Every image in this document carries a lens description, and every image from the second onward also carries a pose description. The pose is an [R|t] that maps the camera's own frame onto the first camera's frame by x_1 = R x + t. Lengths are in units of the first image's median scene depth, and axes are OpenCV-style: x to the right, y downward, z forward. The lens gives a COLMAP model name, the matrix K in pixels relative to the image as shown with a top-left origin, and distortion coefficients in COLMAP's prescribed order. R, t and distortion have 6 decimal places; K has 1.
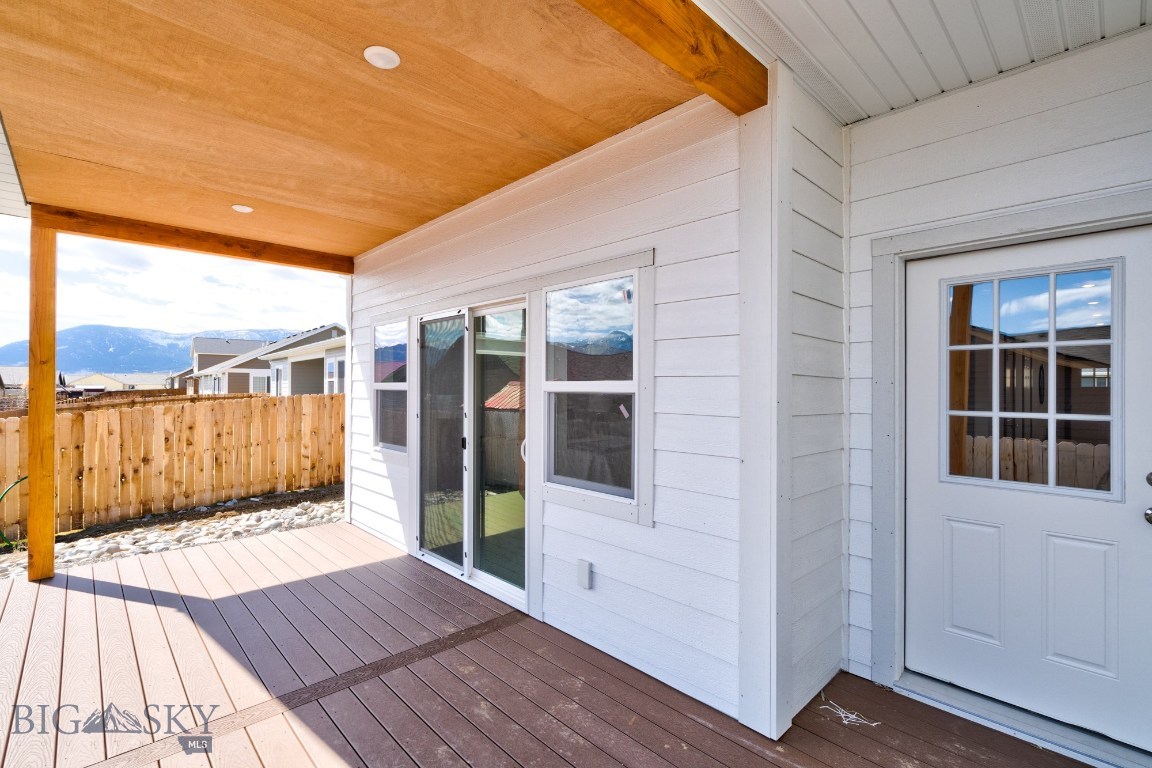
lens RADIAL K [[521.8, 0, 576.0], [0, 521.8, 384.0], [0, 0, 1]] dist [-0.000460, 0.000163]
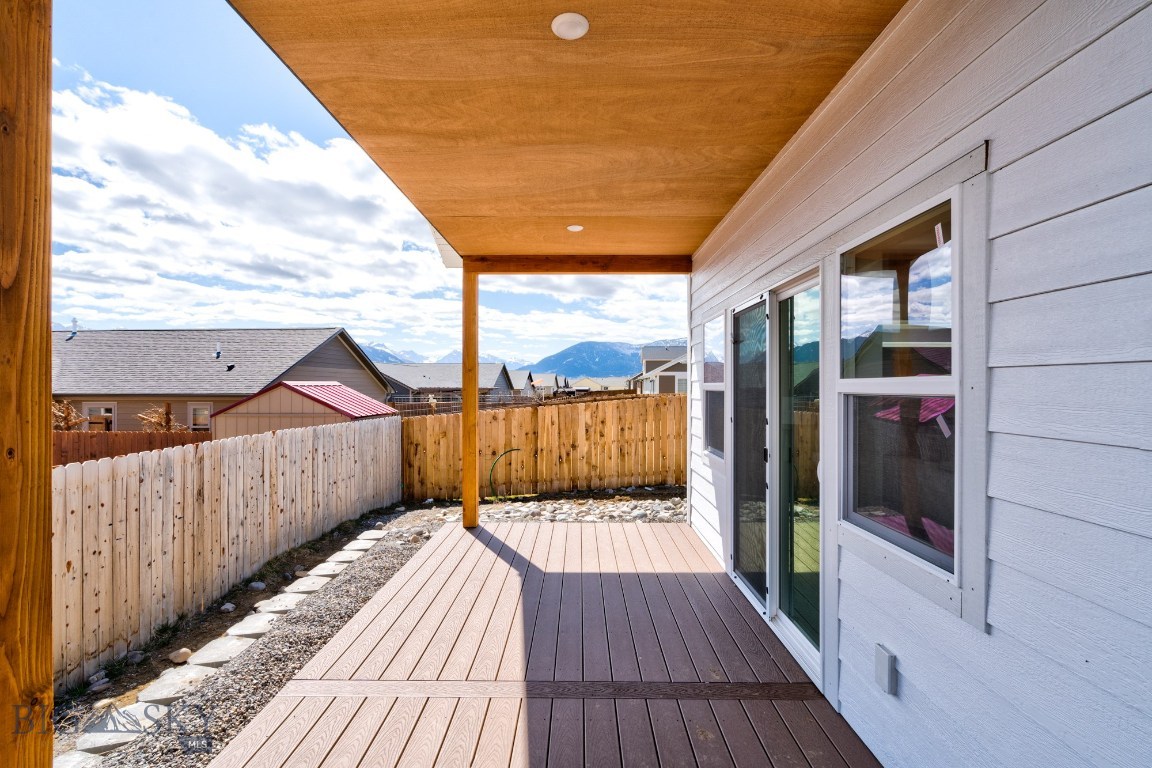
lens RADIAL K [[531.4, 0, 574.5], [0, 531.4, 388.0], [0, 0, 1]] dist [0.001001, 0.000436]
pose [[0.718852, -0.002259, -0.695160, 0.151285], [0.006784, 0.999970, 0.003765, 0.001476], [0.695131, -0.007422, 0.718845, 0.180551]]
